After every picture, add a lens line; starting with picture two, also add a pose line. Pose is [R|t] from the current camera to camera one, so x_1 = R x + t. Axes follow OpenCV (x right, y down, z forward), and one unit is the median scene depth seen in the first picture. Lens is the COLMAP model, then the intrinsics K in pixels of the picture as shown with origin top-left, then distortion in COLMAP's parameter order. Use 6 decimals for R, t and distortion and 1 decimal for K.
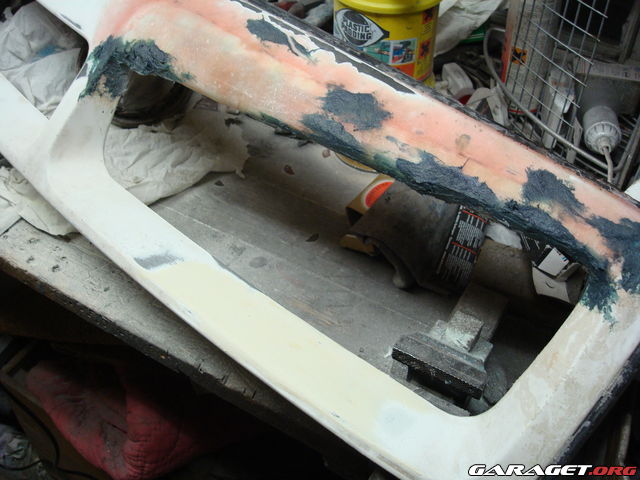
lens RADIAL K [[707.5, 0, 320.0], [0, 707.5, 240.0], [0, 0, 1]] dist [-0.012086, -0.368550]
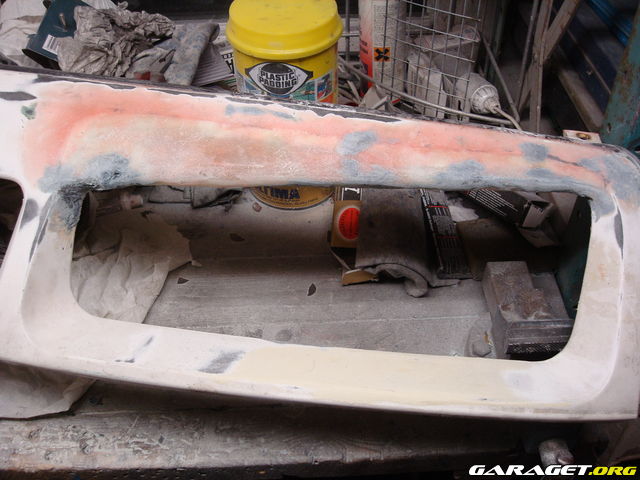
lens RADIAL K [[707.5, 0, 320.0], [0, 707.5, 240.0], [0, 0, 1]] dist [-0.012086, -0.368550]
pose [[0.826635, -0.400577, 0.395238, -0.382365], [0.398224, 0.912653, 0.092103, -0.160896], [-0.397609, 0.081258, 0.913950, 0.087909]]
